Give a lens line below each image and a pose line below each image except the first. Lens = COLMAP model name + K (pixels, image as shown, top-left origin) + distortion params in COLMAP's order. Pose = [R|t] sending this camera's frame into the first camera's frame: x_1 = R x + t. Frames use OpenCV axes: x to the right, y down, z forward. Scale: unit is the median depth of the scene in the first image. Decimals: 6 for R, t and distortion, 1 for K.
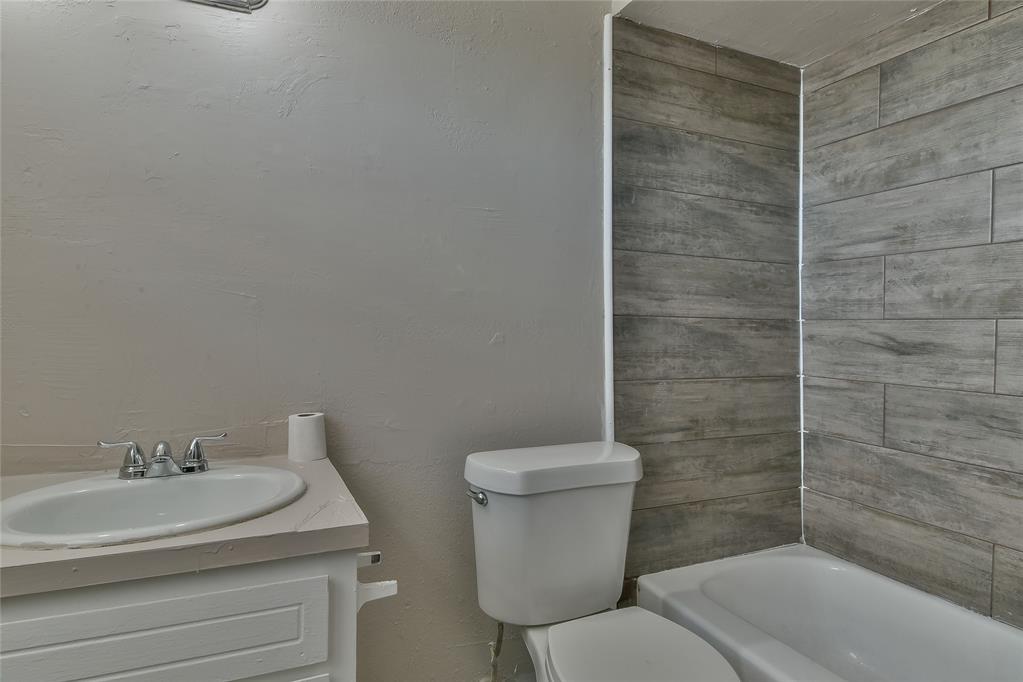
lens RADIAL K [[583.9, 0, 511.5], [0, 583.9, 341.0], [0, 0, 1]] dist [0.060349, -0.047546]
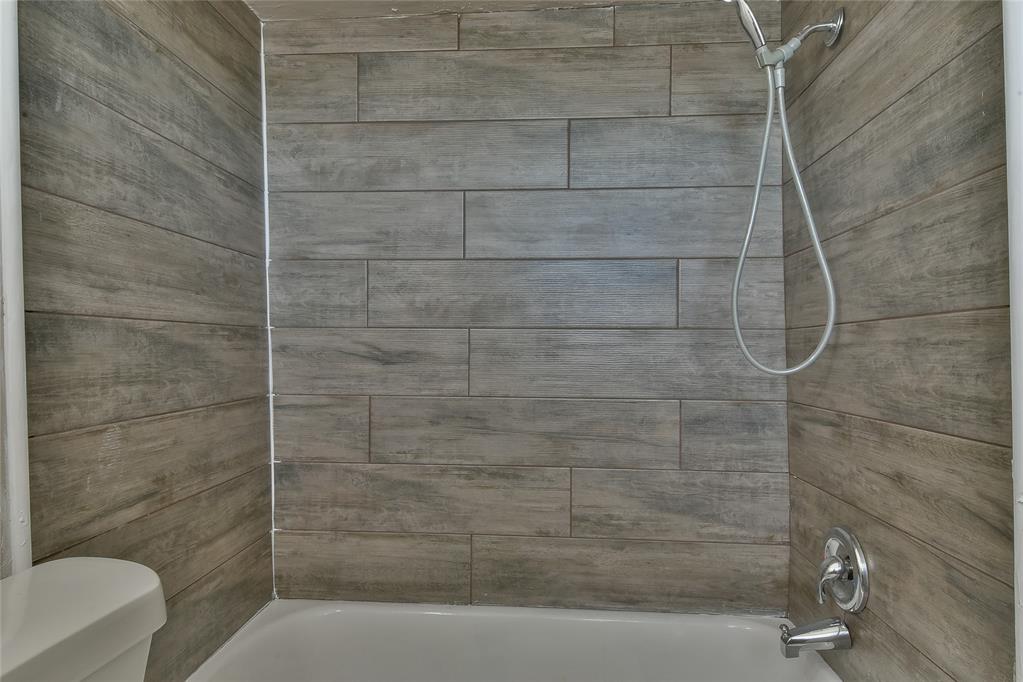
lens RADIAL K [[583.9, 0, 511.5], [0, 583.9, 341.0], [0, 0, 1]] dist [0.060349, -0.047546]
pose [[0.472871, -0.006173, 0.881110, -0.083332], [0.021994, 0.999747, -0.004800, -0.005489], [-0.880857, 0.021649, 0.472887, 0.350685]]
